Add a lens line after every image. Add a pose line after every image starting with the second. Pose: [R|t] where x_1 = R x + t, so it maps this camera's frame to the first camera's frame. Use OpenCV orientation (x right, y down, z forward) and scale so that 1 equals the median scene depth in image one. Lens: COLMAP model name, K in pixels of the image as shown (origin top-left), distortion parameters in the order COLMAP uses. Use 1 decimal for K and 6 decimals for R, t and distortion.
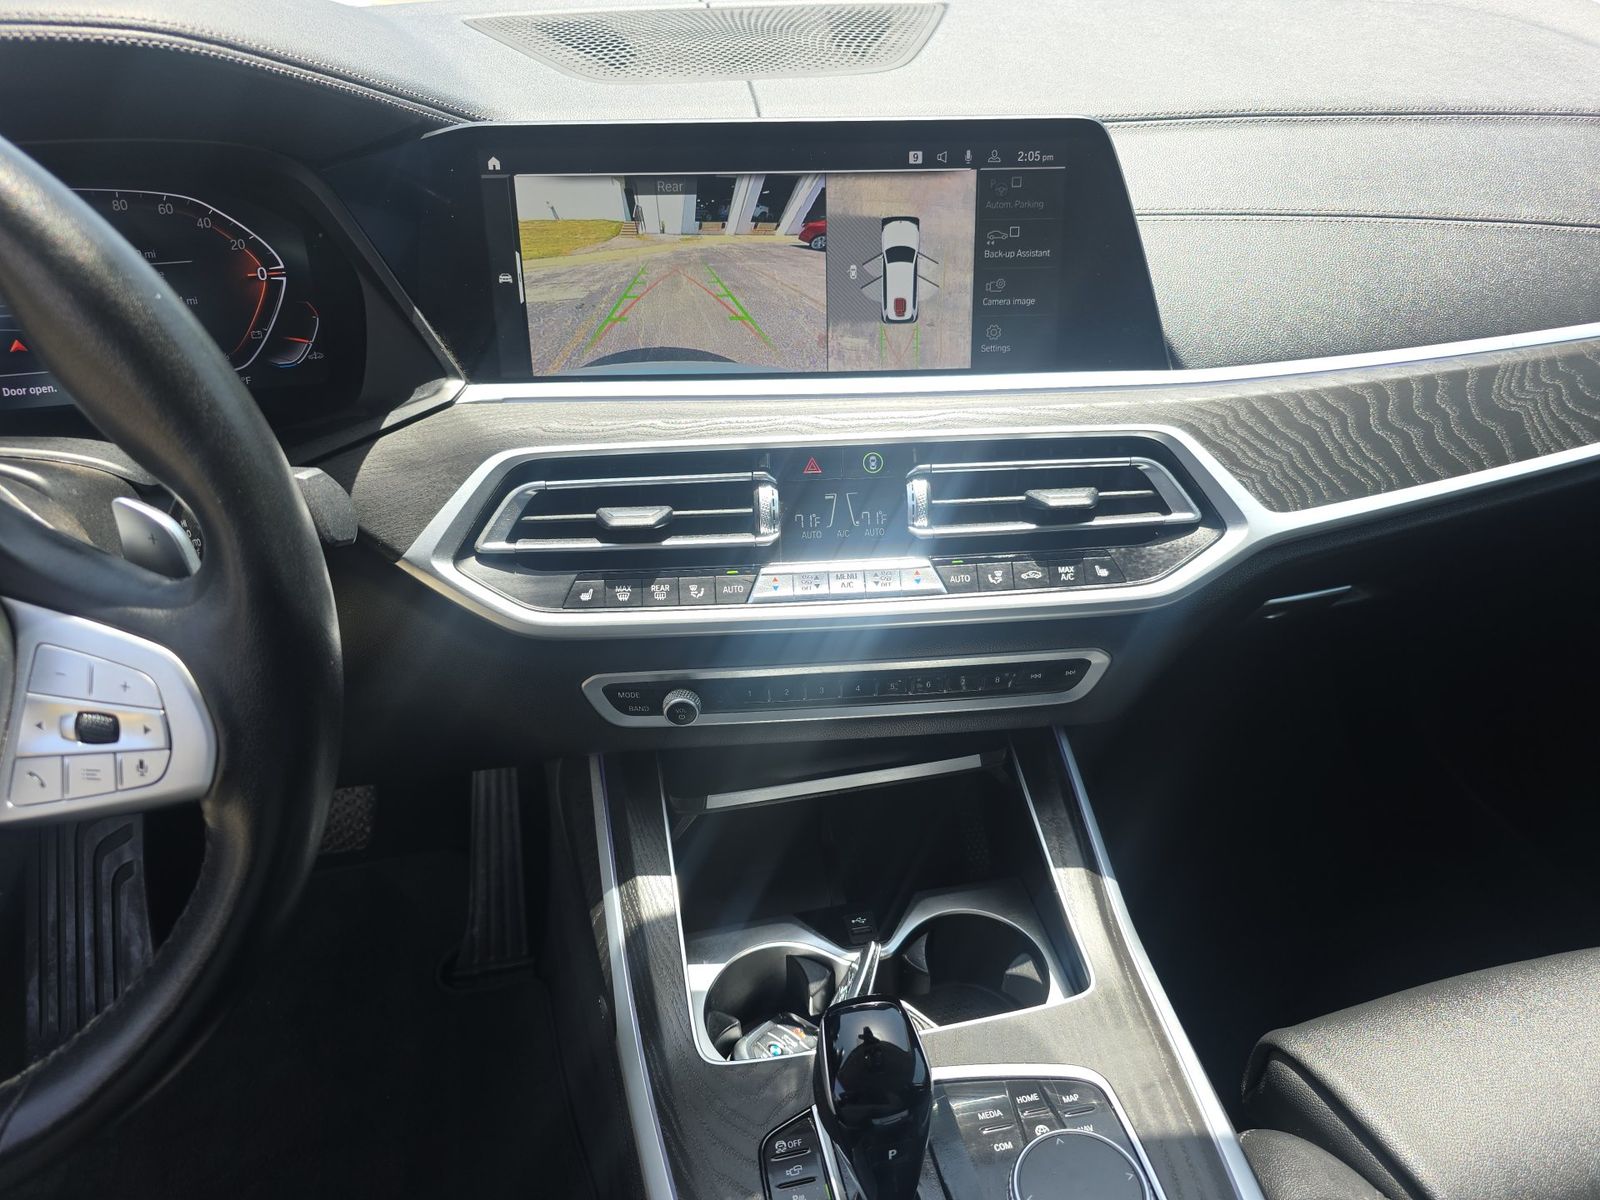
lens RADIAL K [[1055.3, 0, 800.0], [0, 1055.3, 600.0], [0, 0, 1]] dist [0.055406, -0.058759]
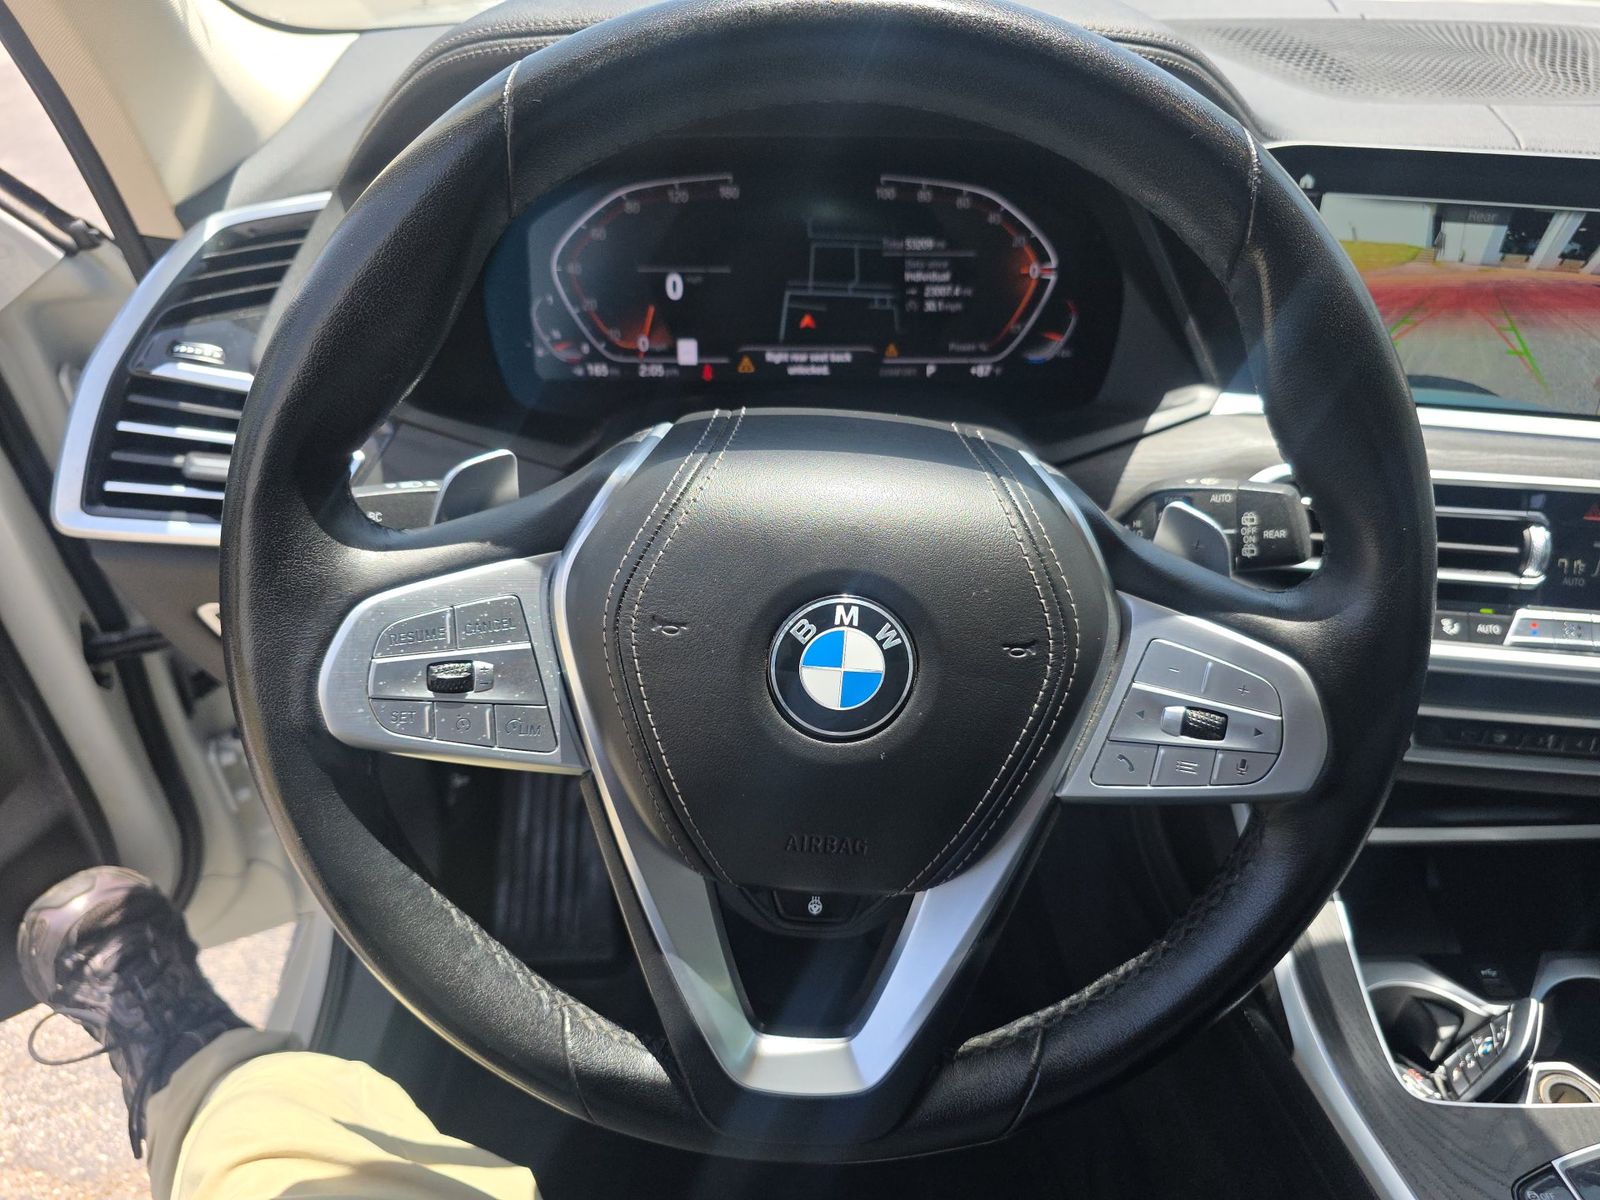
lens RADIAL K [[1080.6, 0, 800.0], [0, 1080.6, 600.0], [0, 0, 1]] dist [0.030425, -0.034422]
pose [[0.987043, 0.117314, -0.109471, -0.585788], [-0.114733, 0.992955, 0.029604, 0.006645], [0.112172, -0.016661, 0.993549, -0.076357]]
